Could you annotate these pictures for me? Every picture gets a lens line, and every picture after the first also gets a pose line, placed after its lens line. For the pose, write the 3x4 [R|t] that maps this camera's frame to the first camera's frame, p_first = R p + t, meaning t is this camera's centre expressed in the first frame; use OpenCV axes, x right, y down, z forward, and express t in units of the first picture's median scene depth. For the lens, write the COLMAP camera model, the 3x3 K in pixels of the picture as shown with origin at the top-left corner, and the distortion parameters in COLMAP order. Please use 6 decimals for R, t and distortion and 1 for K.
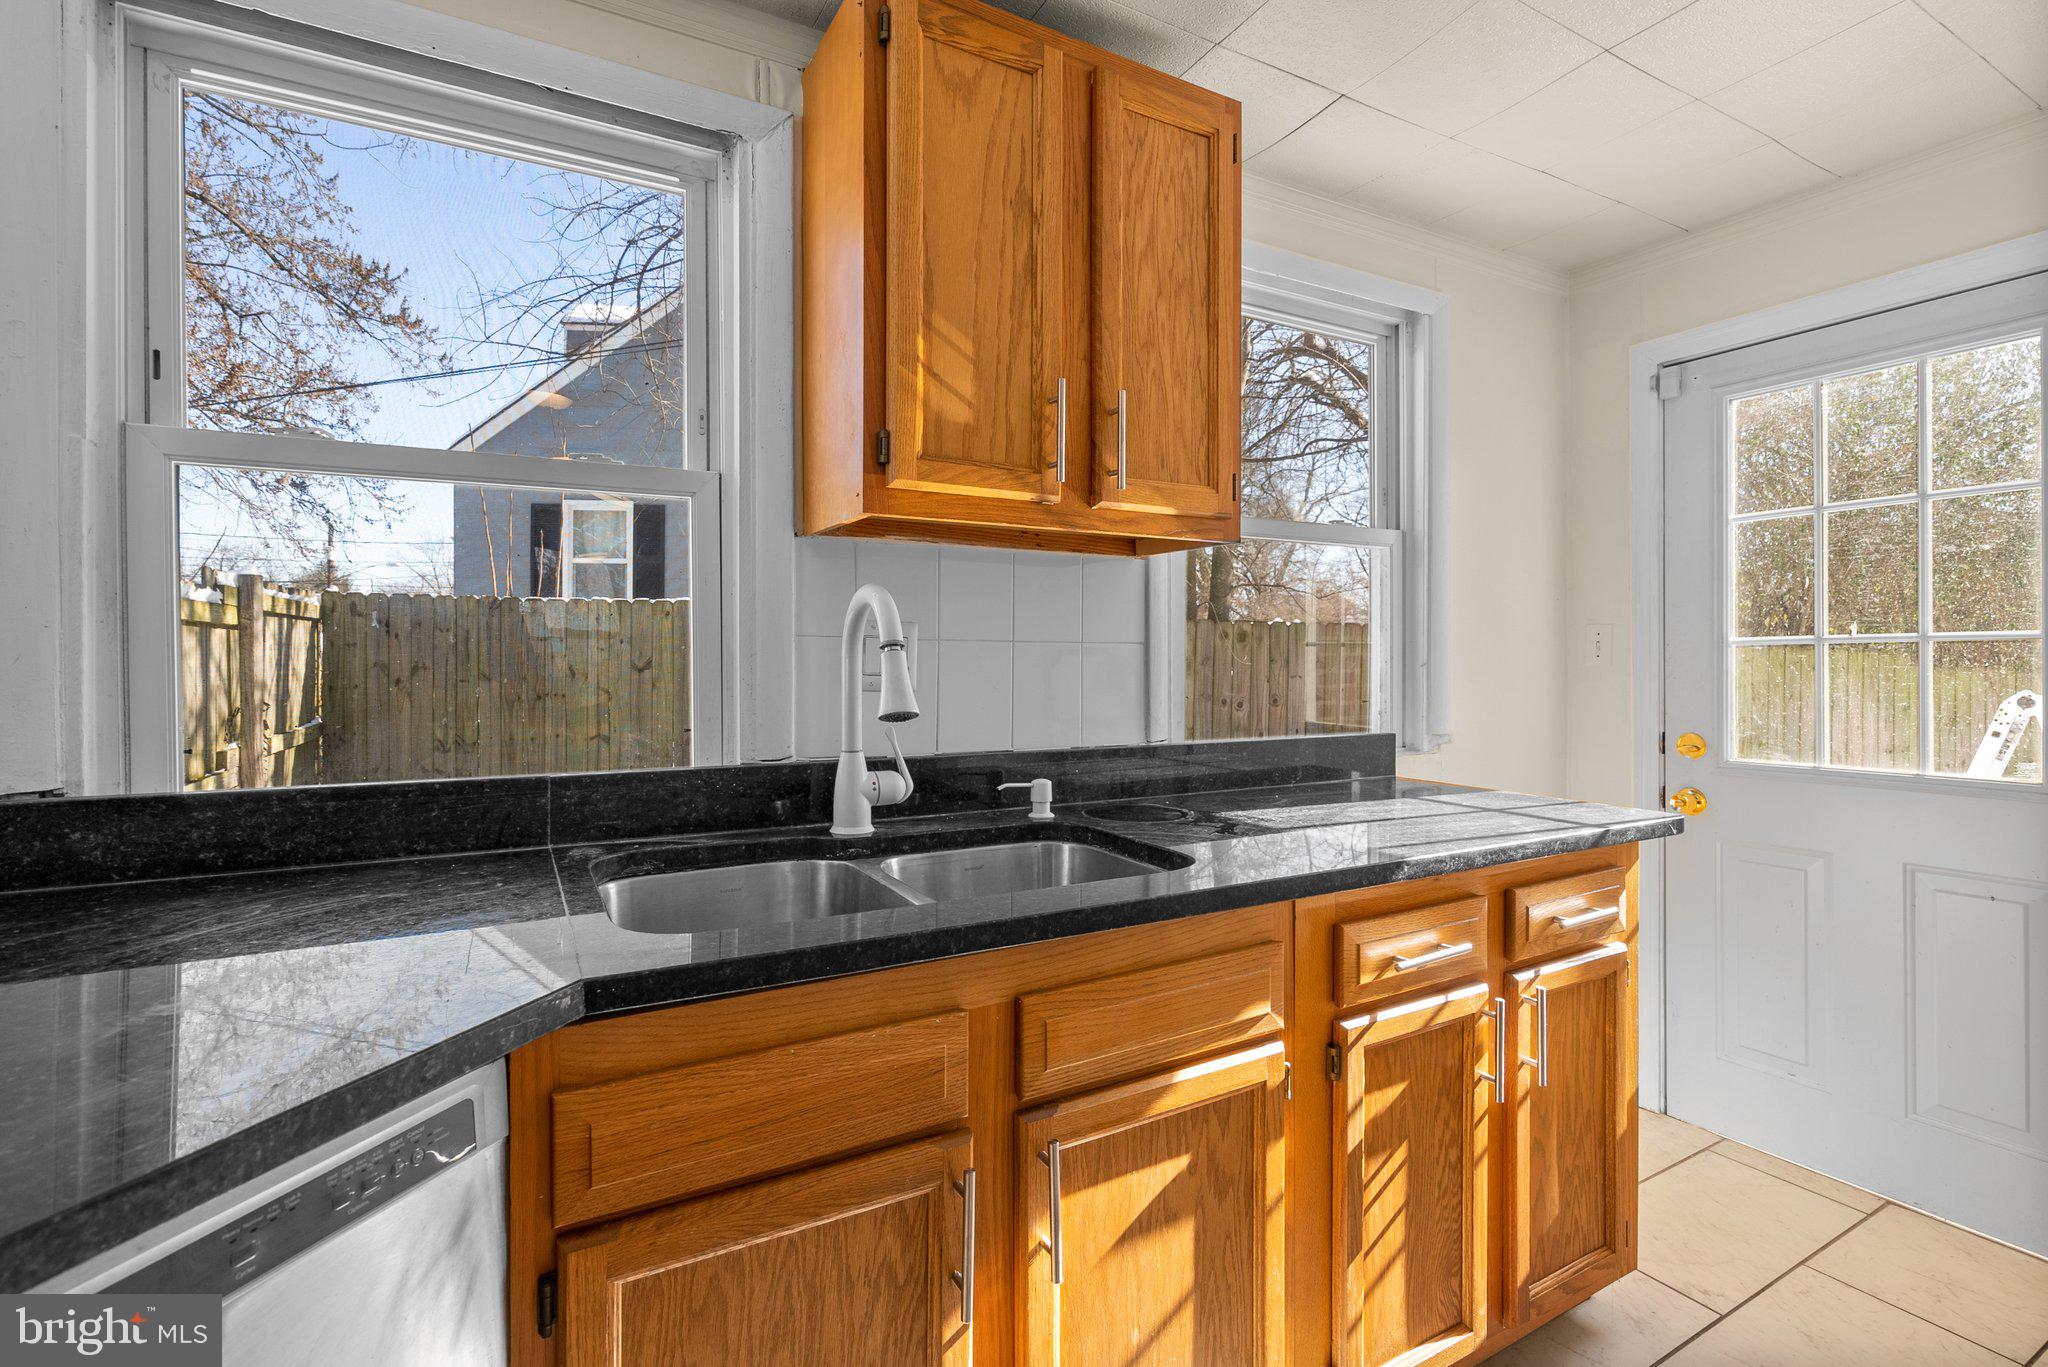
lens RADIAL K [[938.1, 0, 1026.5], [0, 938.1, 659.4], [0, 0, 1]] dist [-0.004718, 0.002163]
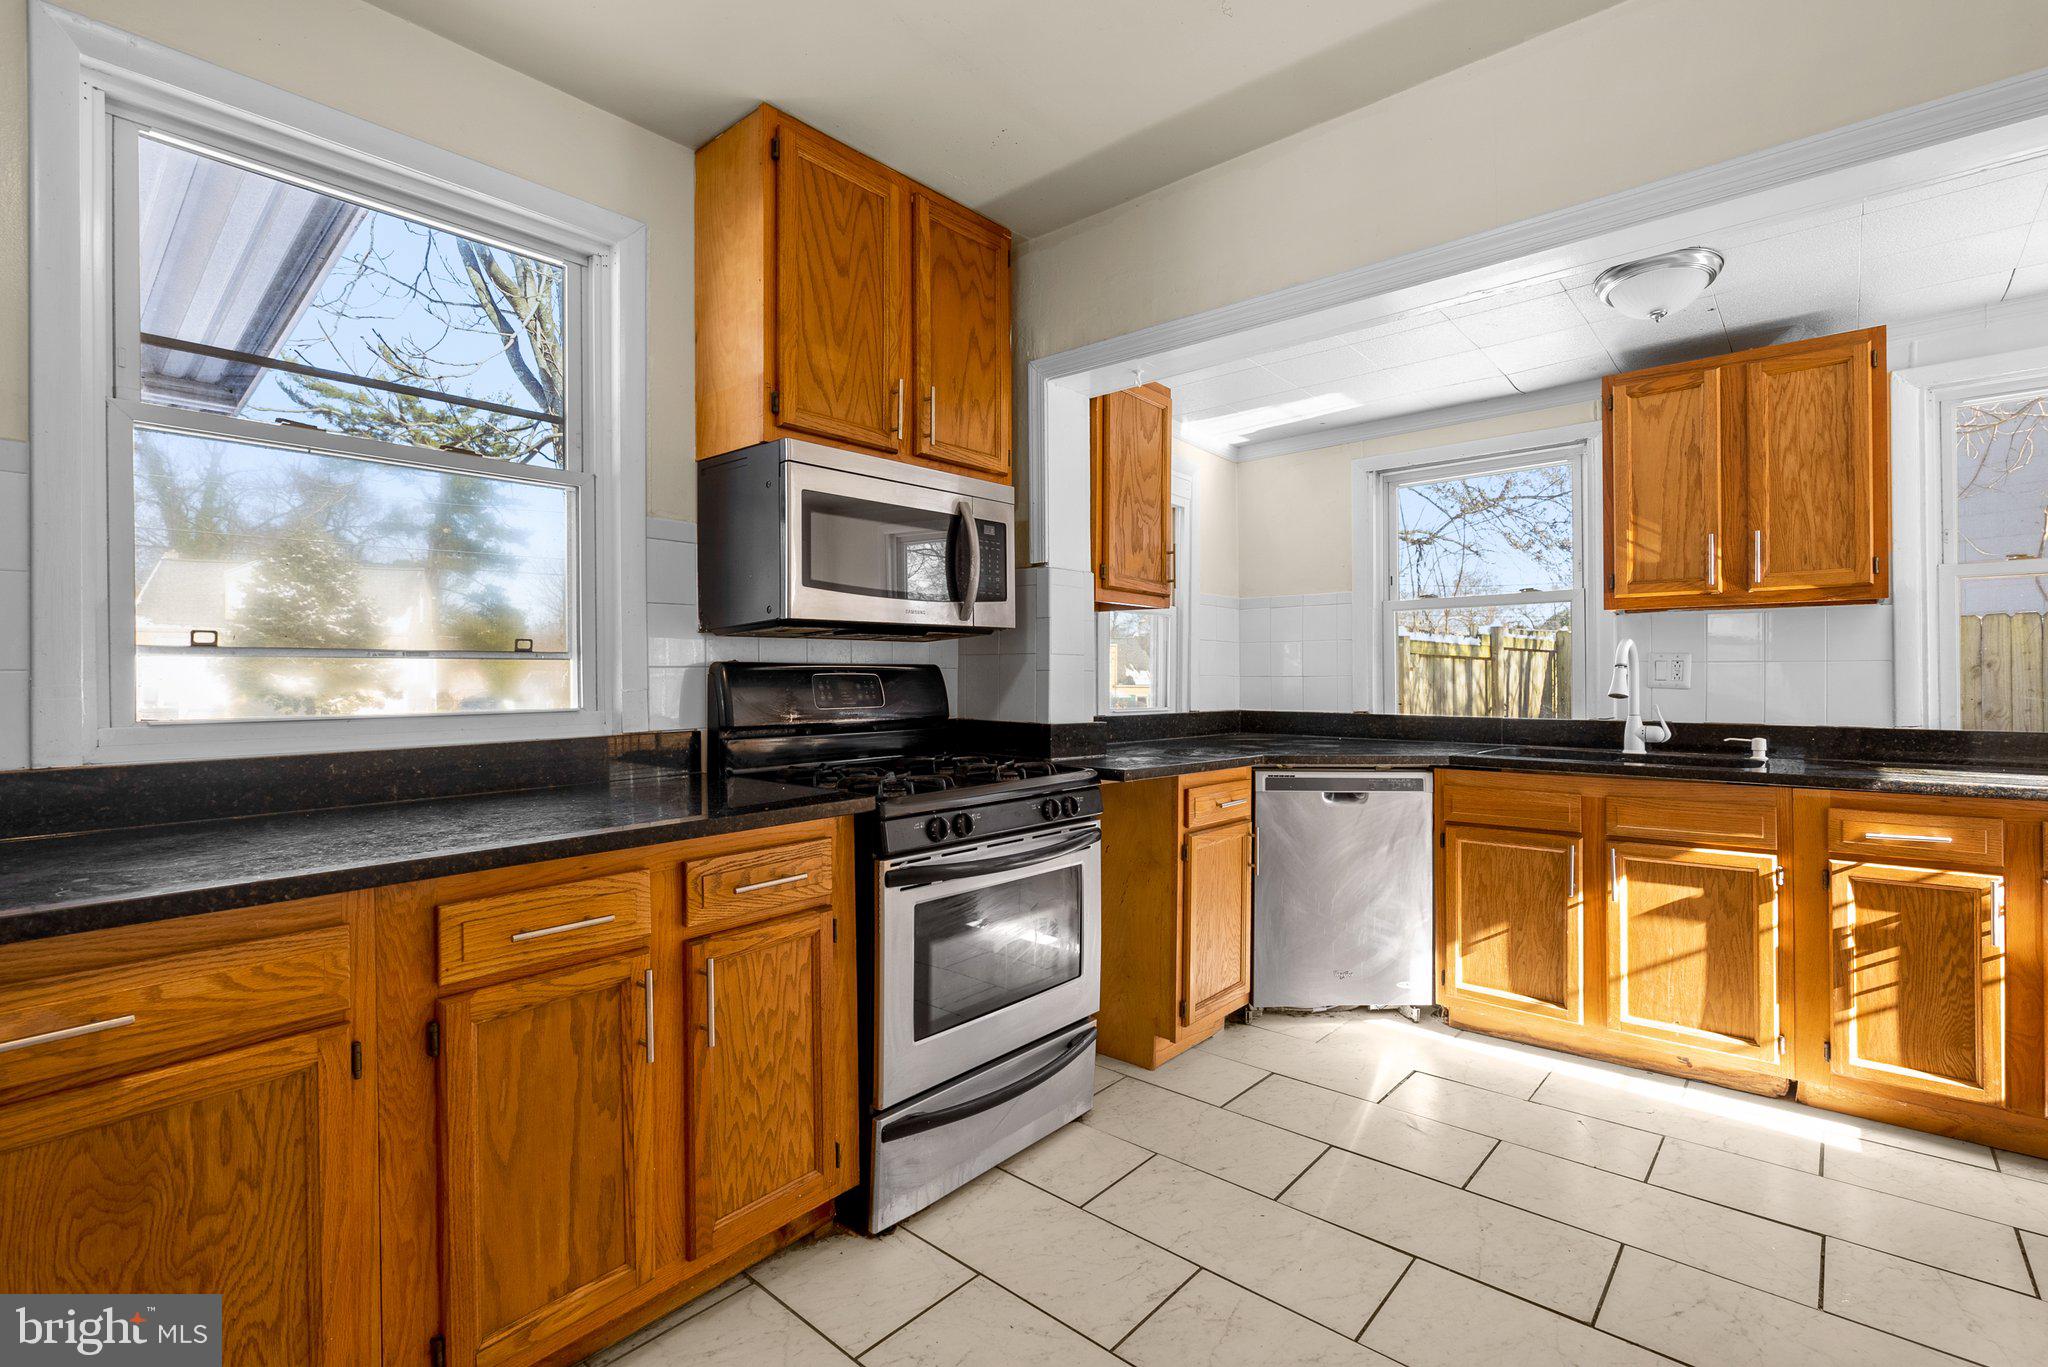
lens RADIAL K [[938.1, 0, 1026.2], [0, 938.1, 677.3], [0, 0, 1]] dist [-0.004718, 0.002163]
pose [[0.337028, -0.003462, -0.941488, 1.458594], [-0.001677, 0.999989, -0.004277, 0.024799], [0.941493, 0.003020, 0.337018, -1.095751]]
